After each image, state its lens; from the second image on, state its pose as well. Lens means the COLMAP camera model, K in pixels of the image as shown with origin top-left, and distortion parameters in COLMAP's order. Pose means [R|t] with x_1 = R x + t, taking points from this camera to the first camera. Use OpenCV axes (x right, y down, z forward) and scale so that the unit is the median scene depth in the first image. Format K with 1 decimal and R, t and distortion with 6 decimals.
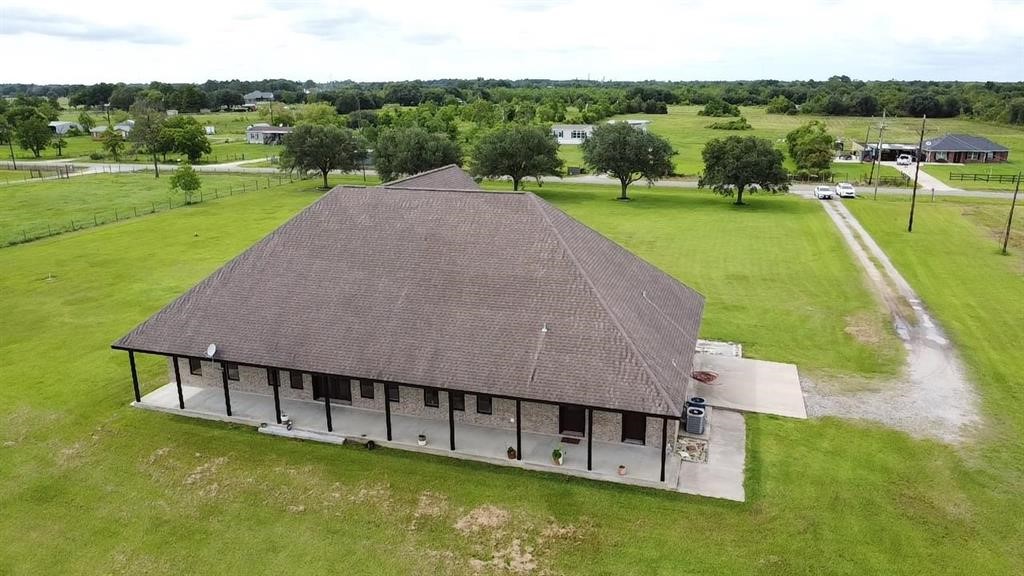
lens RADIAL K [[732.5, 0, 512.6], [0, 732.5, 288.7], [0, 0, 1]] dist [-0.009662, -0.001943]
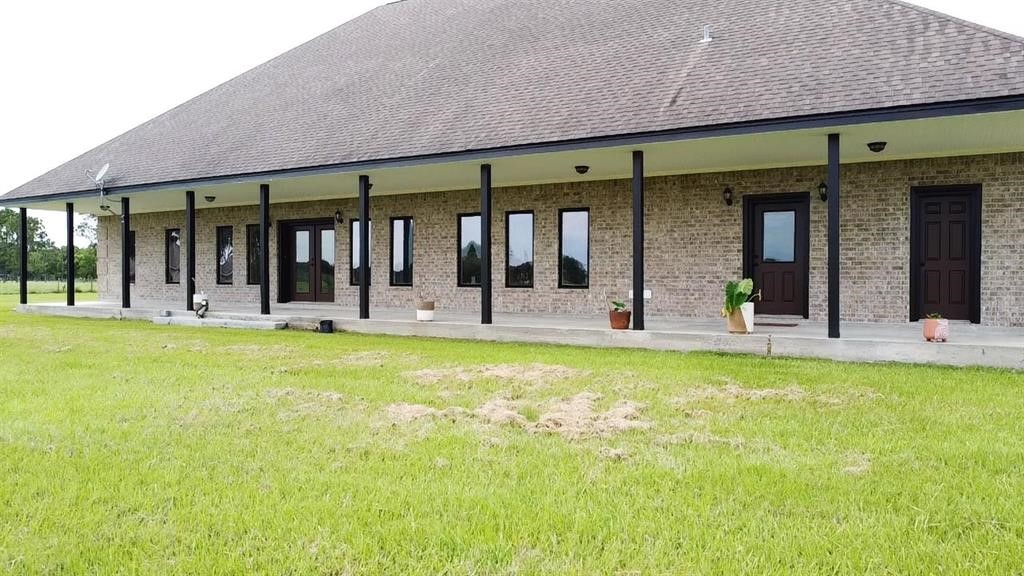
lens RADIAL K [[732.5, 0, 511.1], [0, 732.5, 287.4], [0, 0, 1]] dist [-0.009662, -0.001943]
pose [[0.972826, 0.011530, -0.231250, 0.030591], [-0.071246, 0.965206, -0.251597, 0.291879], [0.220303, 0.261236, 0.939799, 0.561385]]
